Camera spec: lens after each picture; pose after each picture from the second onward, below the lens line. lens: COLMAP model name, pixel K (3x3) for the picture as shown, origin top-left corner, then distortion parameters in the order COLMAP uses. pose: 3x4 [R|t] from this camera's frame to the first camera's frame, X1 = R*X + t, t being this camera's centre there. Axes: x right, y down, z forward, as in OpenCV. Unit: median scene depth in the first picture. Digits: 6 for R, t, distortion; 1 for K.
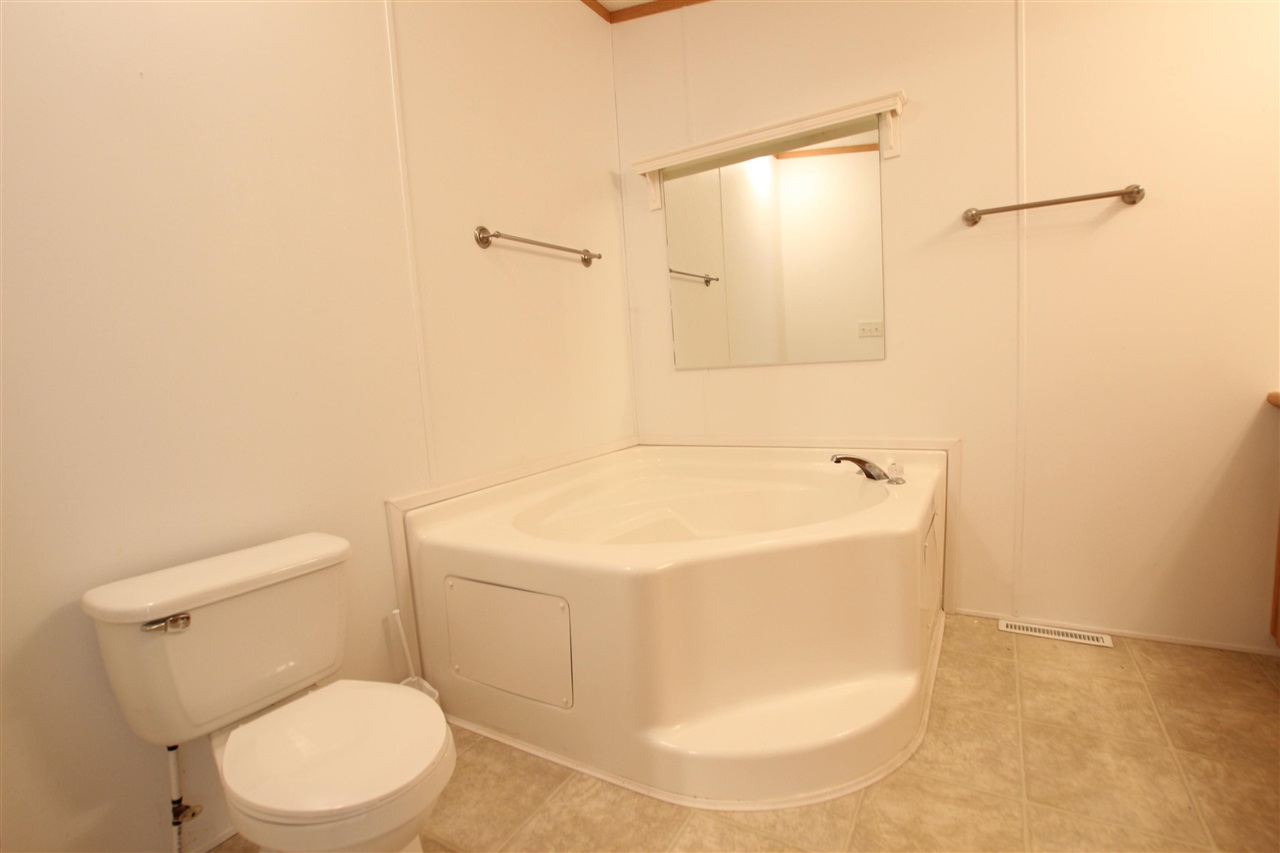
lens RADIAL K [[607.4, 0, 641.2], [0, 607.4, 426.1], [0, 0, 1]] dist [-0.002268, -0.000051]
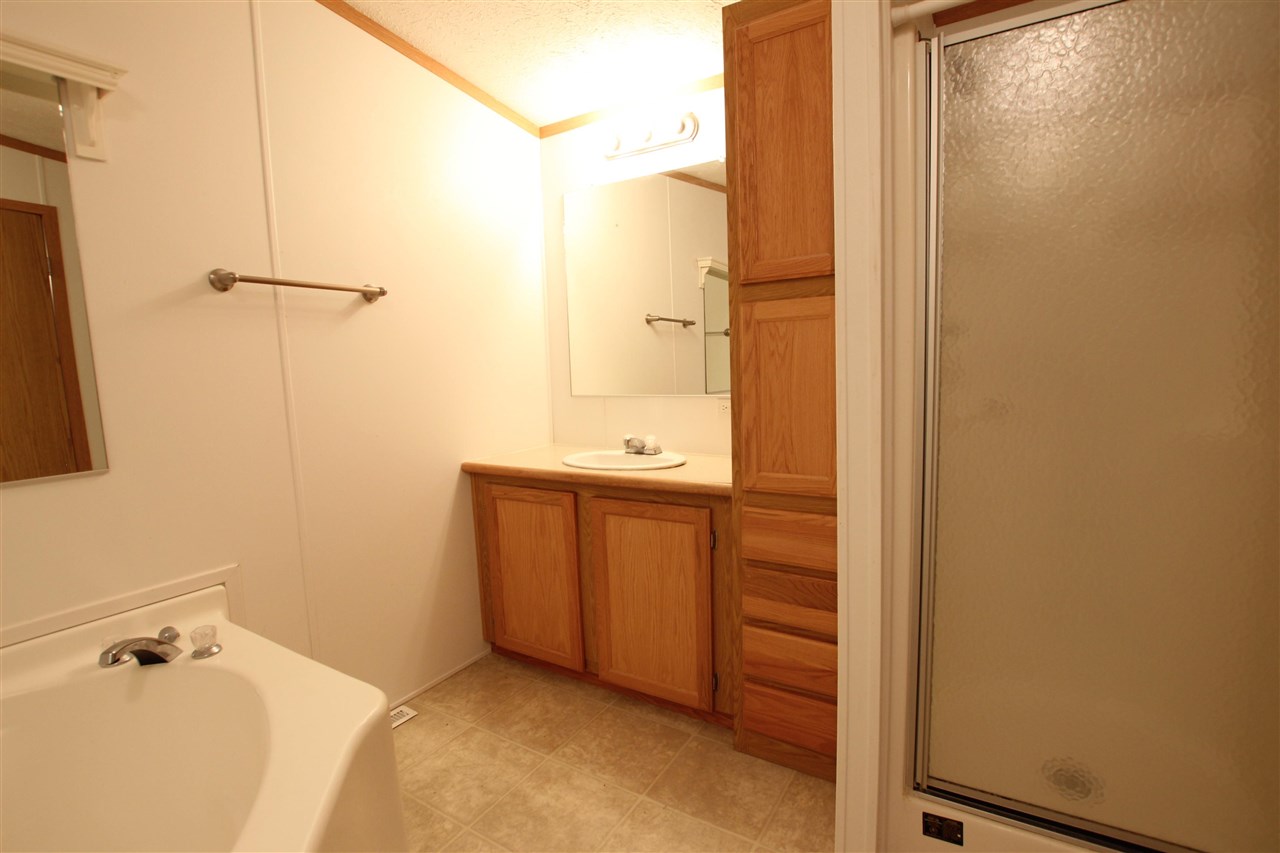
lens RADIAL K [[607.4, 0, 641.8], [0, 607.4, 428.2], [0, 0, 1]] dist [-0.002268, -0.000051]
pose [[0.023108, -0.059229, 0.997977, -0.296104], [0.131130, 0.989799, 0.055707, -0.165781], [-0.991096, 0.129577, 0.030639, 0.597359]]
